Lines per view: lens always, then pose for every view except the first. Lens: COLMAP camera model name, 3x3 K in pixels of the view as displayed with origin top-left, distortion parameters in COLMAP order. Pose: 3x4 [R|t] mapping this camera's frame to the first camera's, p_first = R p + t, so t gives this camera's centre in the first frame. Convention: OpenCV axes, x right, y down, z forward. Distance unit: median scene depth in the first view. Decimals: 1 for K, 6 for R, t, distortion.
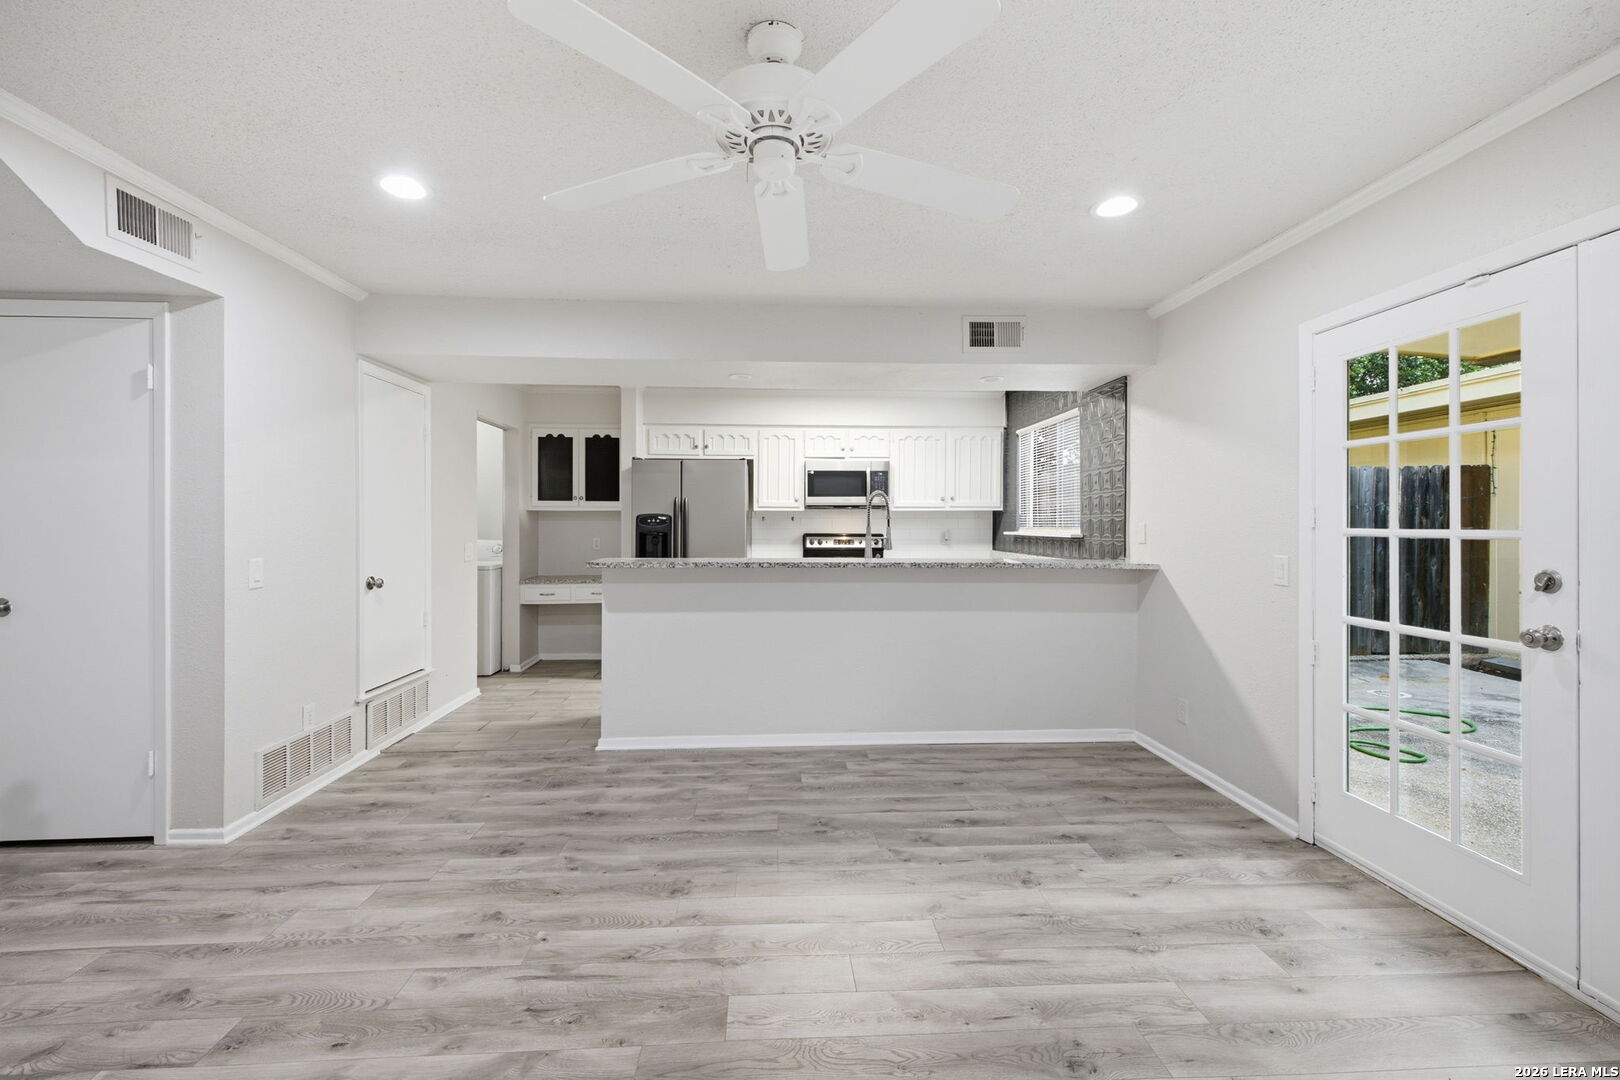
lens RADIAL K [[679.3, 0, 809.9], [0, 679.3, 526.8], [0, 0, 1]] dist [0.002807, 0.000147]
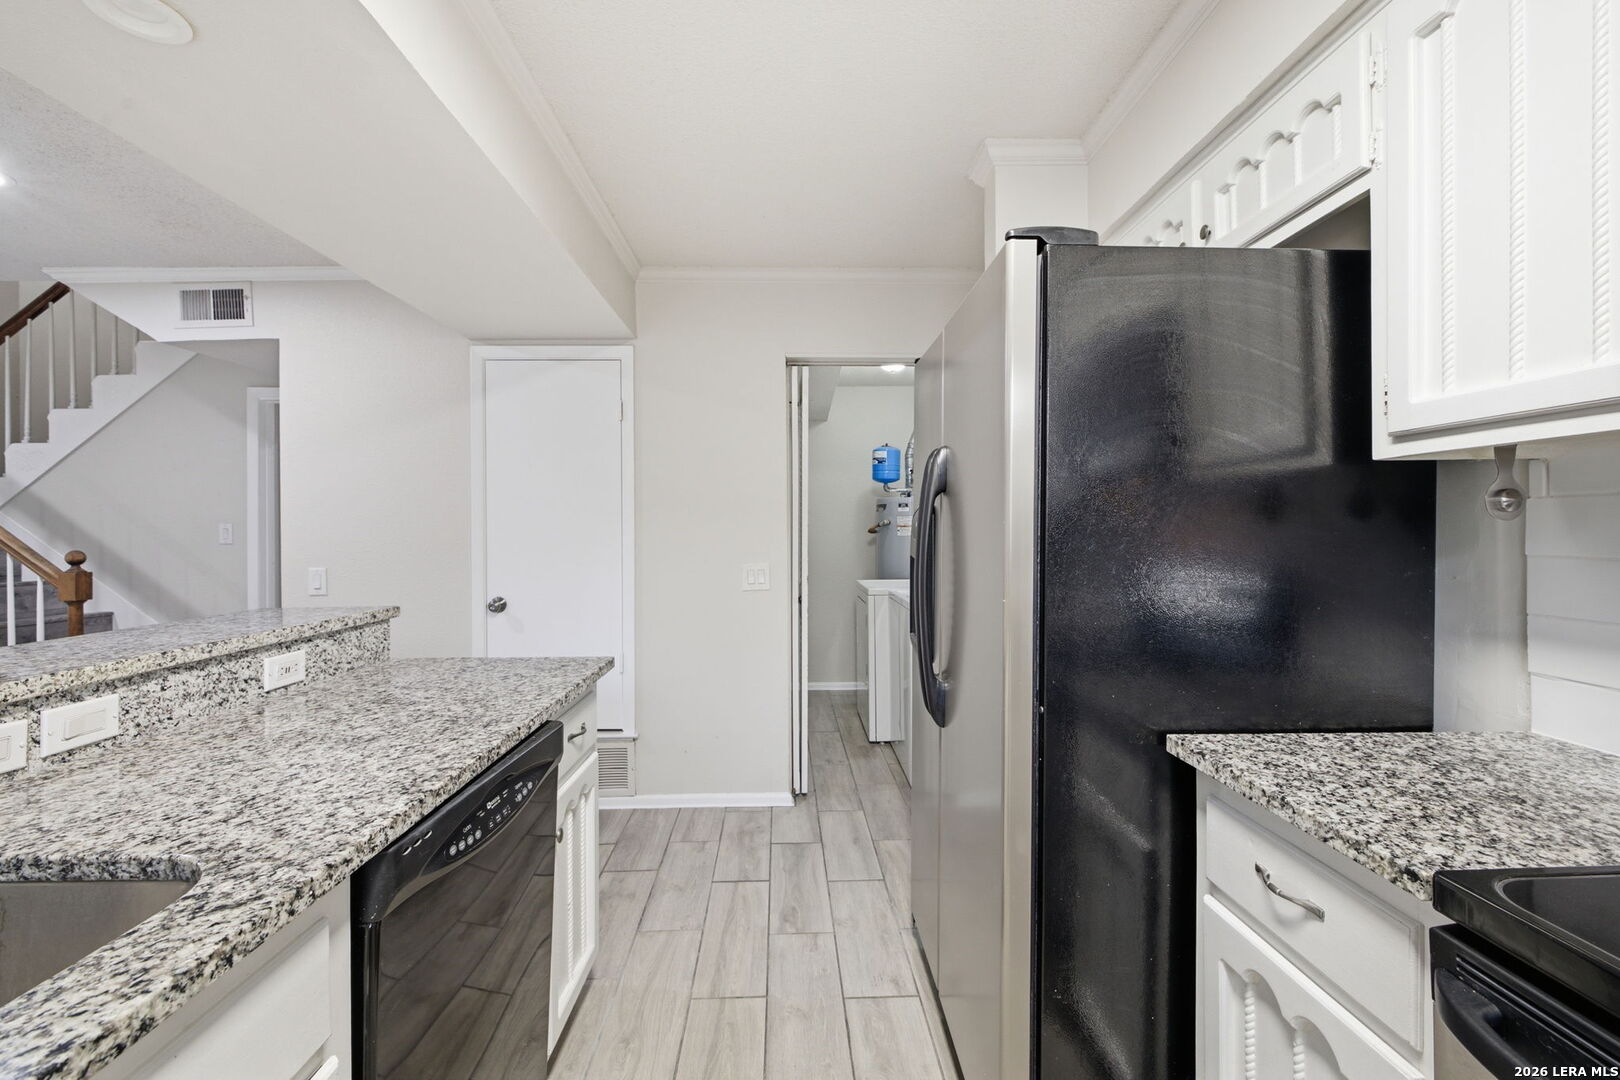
lens RADIAL K [[679.3, 0, 809.9], [0, 679.3, 526.8], [0, 0, 1]] dist [0.002807, 0.000147]
pose [[-0.021177, -0.007621, -0.999747, 0.195844], [0.003092, 0.999966, -0.007688, -0.005697], [0.999771, -0.003254, -0.021152, 1.428289]]
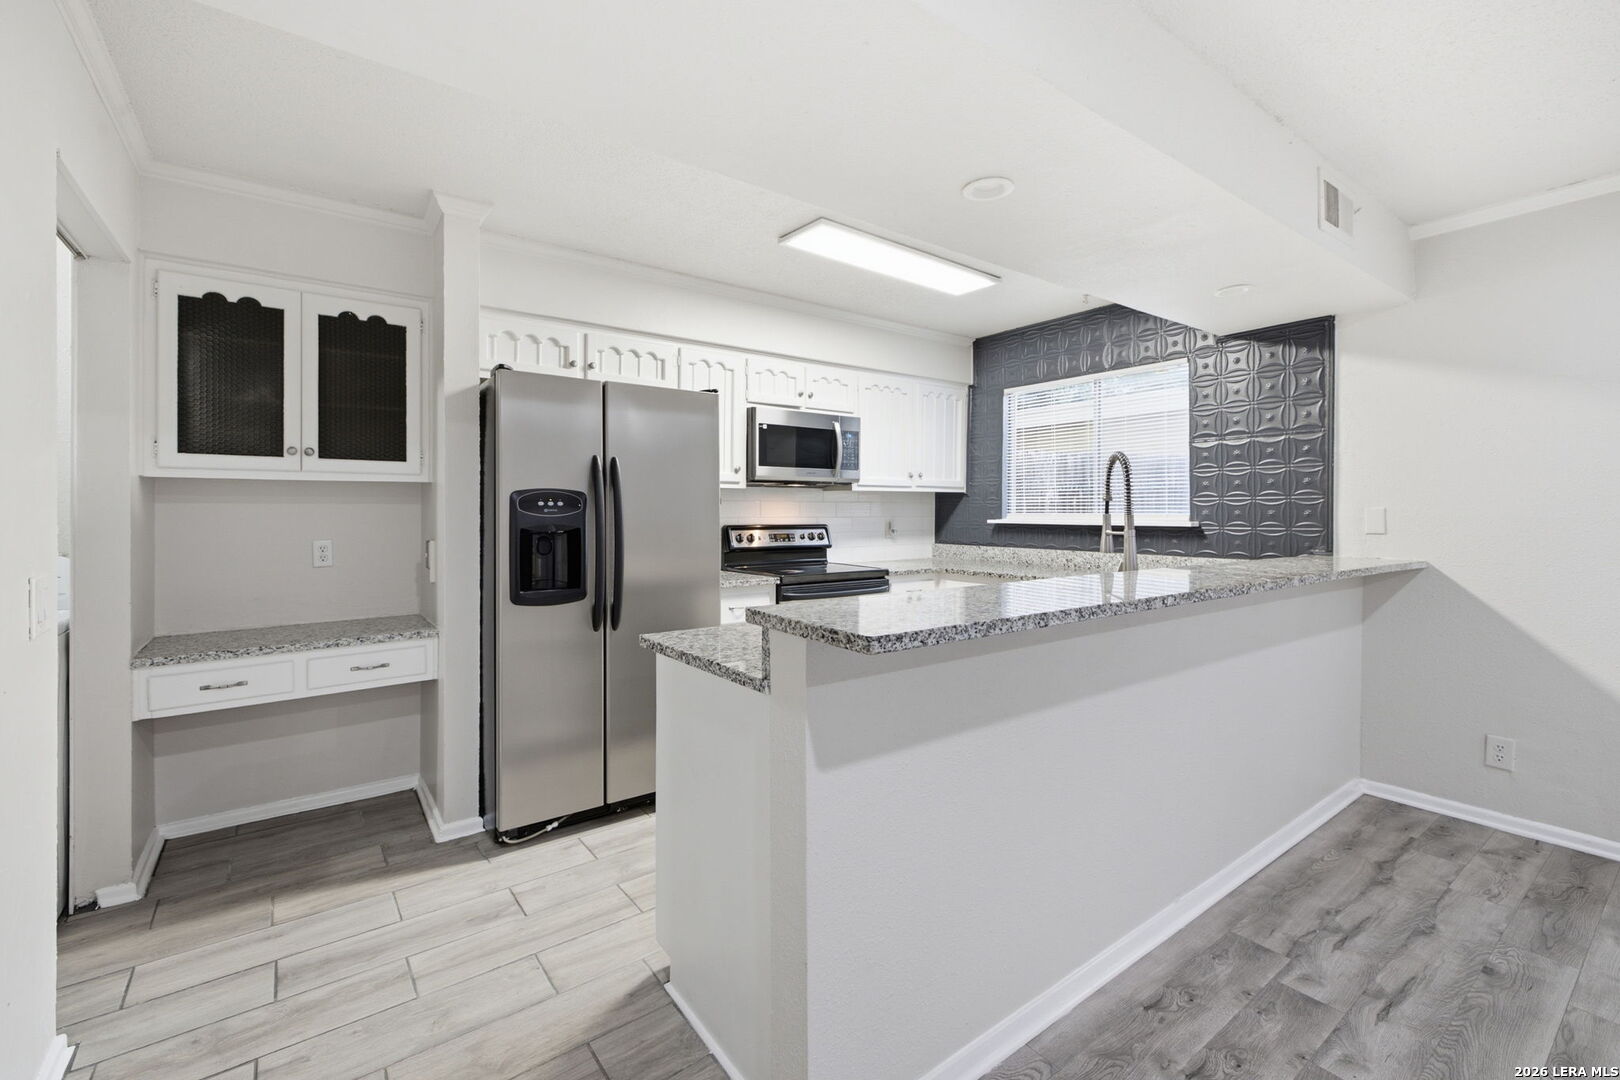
lens RADIAL K [[689.6, 0, 804.9], [0, 689.6, 511.4], [0, 0, 1]] dist [0.000705, -0.000036]
pose [[0.839735, -0.002592, 0.542990, -0.511964], [0.004617, 0.999987, -0.002365, -0.001818], [-0.542977, 0.004493, 0.839736, 0.752879]]
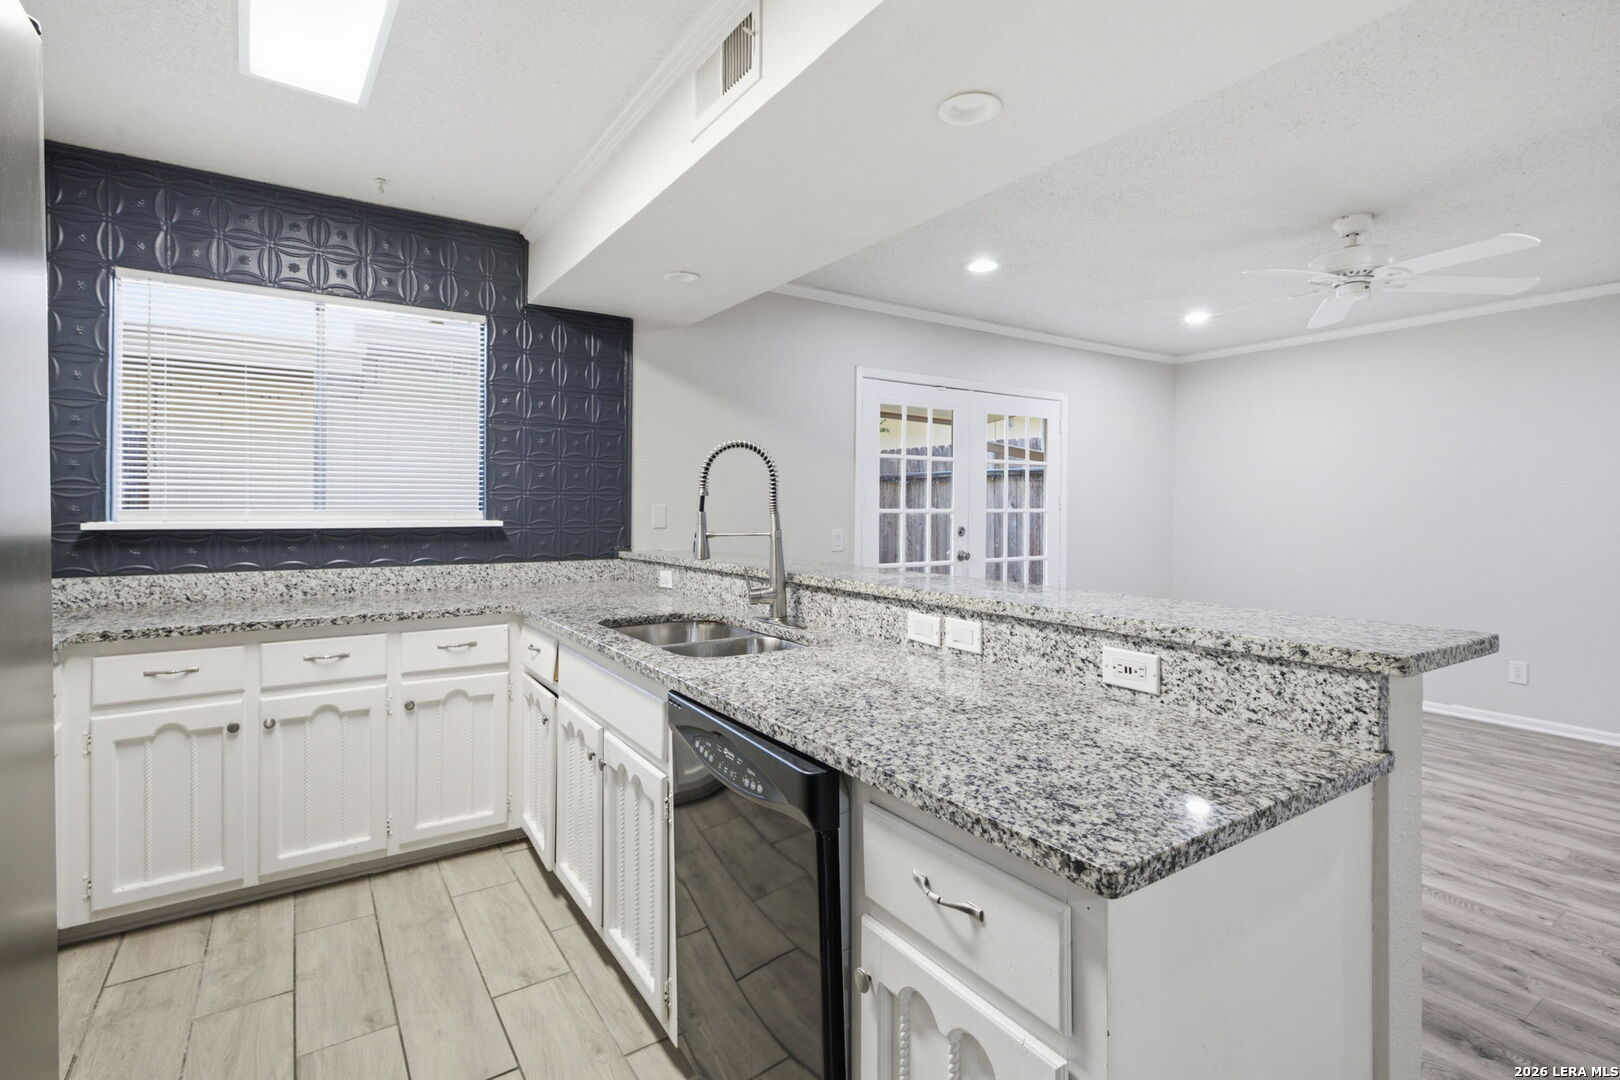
lens RADIAL K [[768.2, 0, 809.8], [0, 768.2, 509.2], [0, 0, 1]] dist [0.001909, 0.000102]
pose [[-0.507592, -0.006263, 0.861575, -0.467567], [-0.000472, 0.999975, 0.006991, -0.006012], [-0.861597, 0.003142, -0.507582, 1.434527]]
